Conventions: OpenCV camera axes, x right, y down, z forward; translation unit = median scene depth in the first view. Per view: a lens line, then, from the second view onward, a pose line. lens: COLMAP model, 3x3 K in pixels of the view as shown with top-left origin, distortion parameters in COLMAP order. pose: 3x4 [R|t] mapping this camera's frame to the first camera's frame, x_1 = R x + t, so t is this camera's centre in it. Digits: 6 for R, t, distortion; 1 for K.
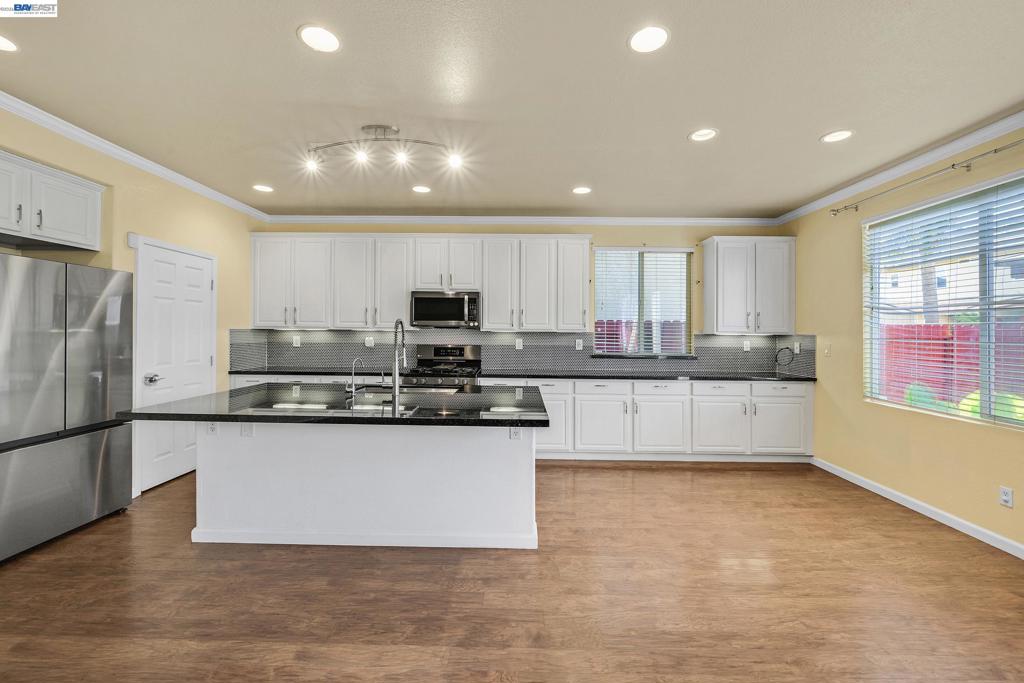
lens RADIAL K [[413.1, 0, 518.2], [0, 413.1, 328.2], [0, 0, 1]] dist [-0.005926, 0.000803]
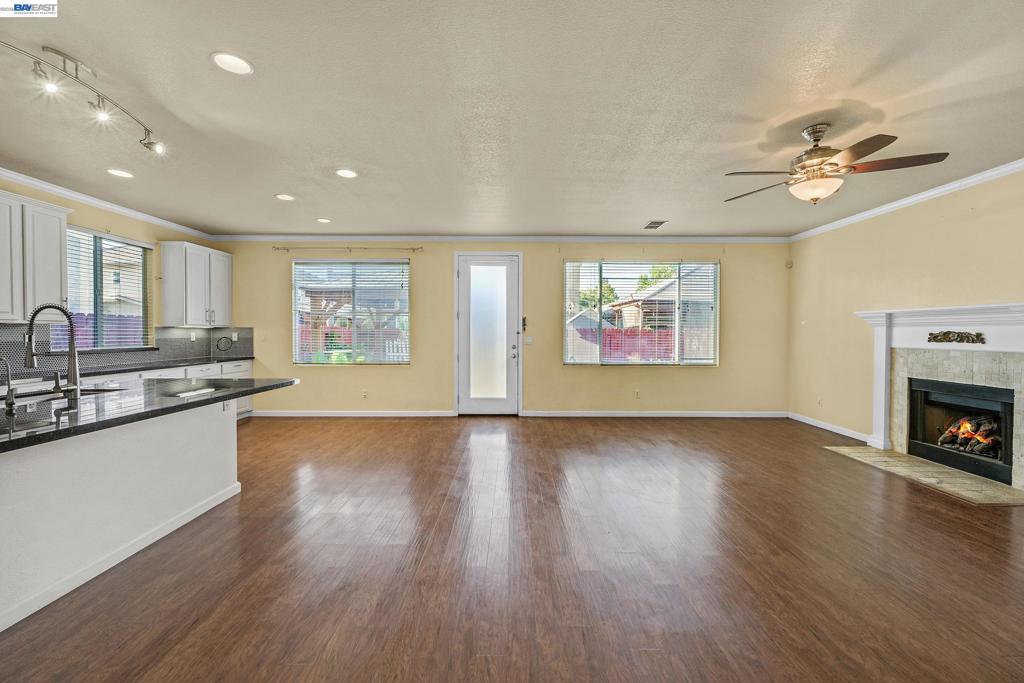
lens RADIAL K [[413.1, 0, 507.8], [0, 413.1, 339.2], [0, 0, 1]] dist [-0.005926, 0.000803]
pose [[-0.000704, -0.026136, 0.999658, -0.737328], [-0.010827, 0.999600, 0.026127, 0.010510], [-0.999941, -0.010805, -0.000987, 0.105461]]
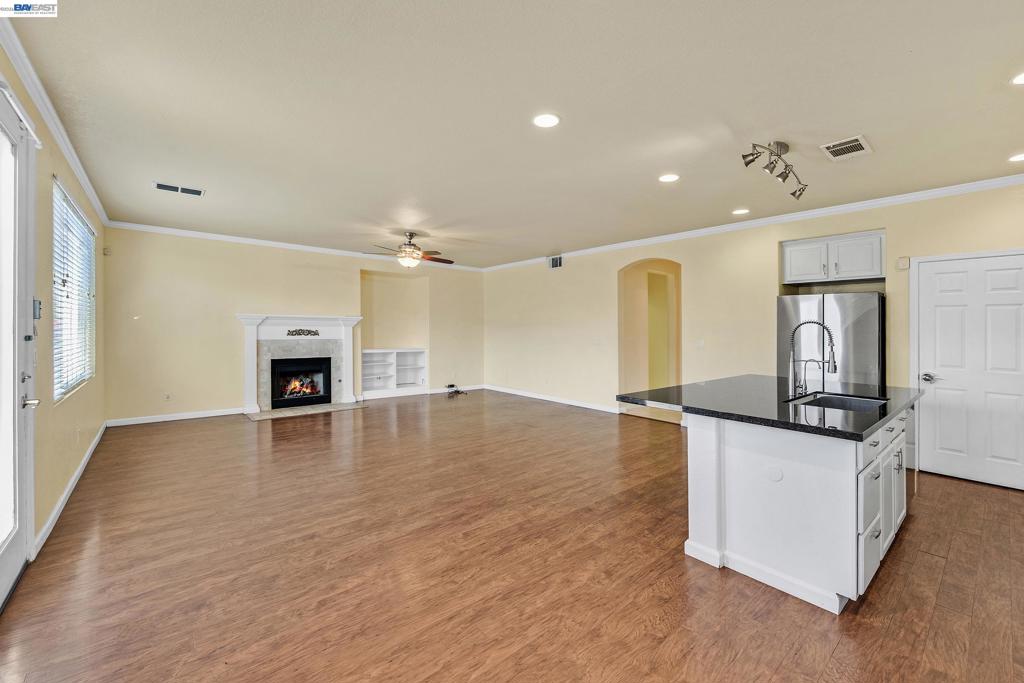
lens RADIAL K [[413.1, 0, 512.6], [0, 413.1, 326.5], [0, 0, 1]] dist [-0.005926, 0.000803]
pose [[-0.759256, -0.022030, -0.650419, 0.601304], [-0.012958, 0.999740, -0.018736, 0.015213], [0.650663, -0.005797, -0.759344, 0.890057]]
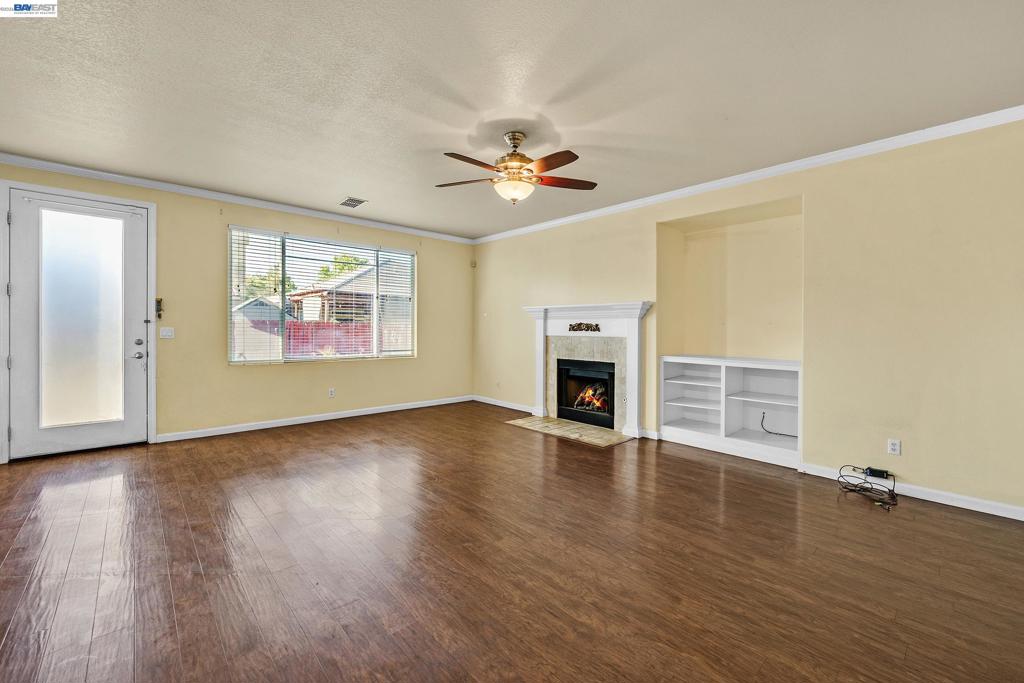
lens RADIAL K [[413.1, 0, 526.8], [0, 413.1, 332.7], [0, 0, 1]] dist [-0.005926, 0.000803]
pose [[-0.699176, -0.021878, 0.714615, -0.597535], [-0.020992, 0.999729, 0.010067, 0.027078], [-0.714641, -0.007963, -0.699446, 0.107063]]
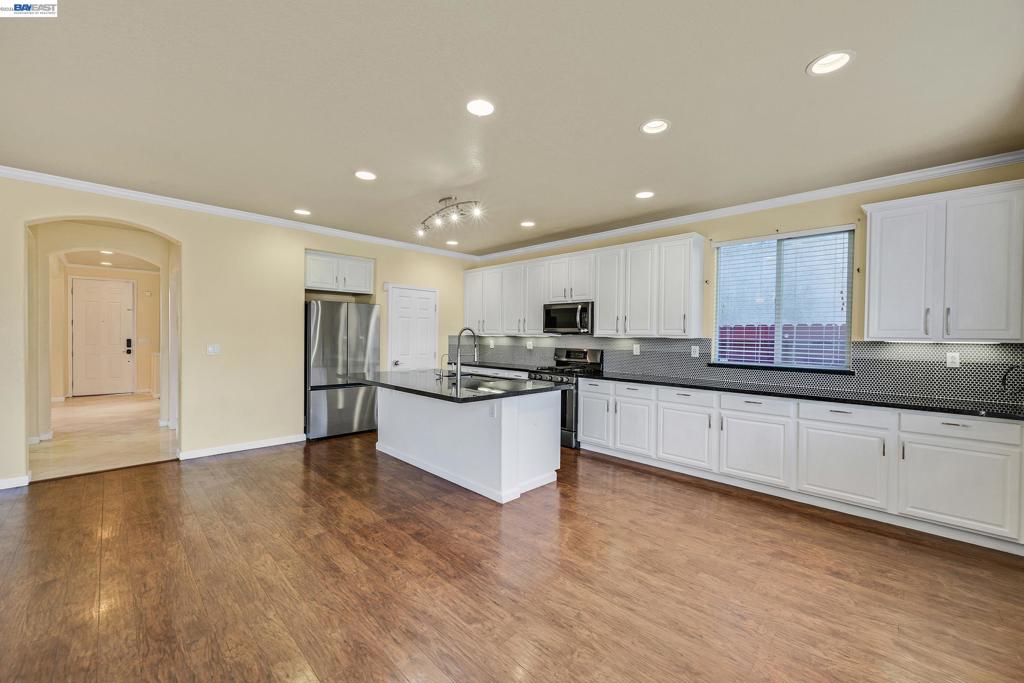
lens RADIAL K [[413.1, 0, 521.1], [0, 413.1, 341.5], [0, 0, 1]] dist [-0.005926, 0.000803]
pose [[0.721208, 0.008081, -0.692672, 0.591838], [0.000704, 0.999923, 0.012399, 0.006411], [0.692718, -0.009430, 0.721146, 0.068404]]
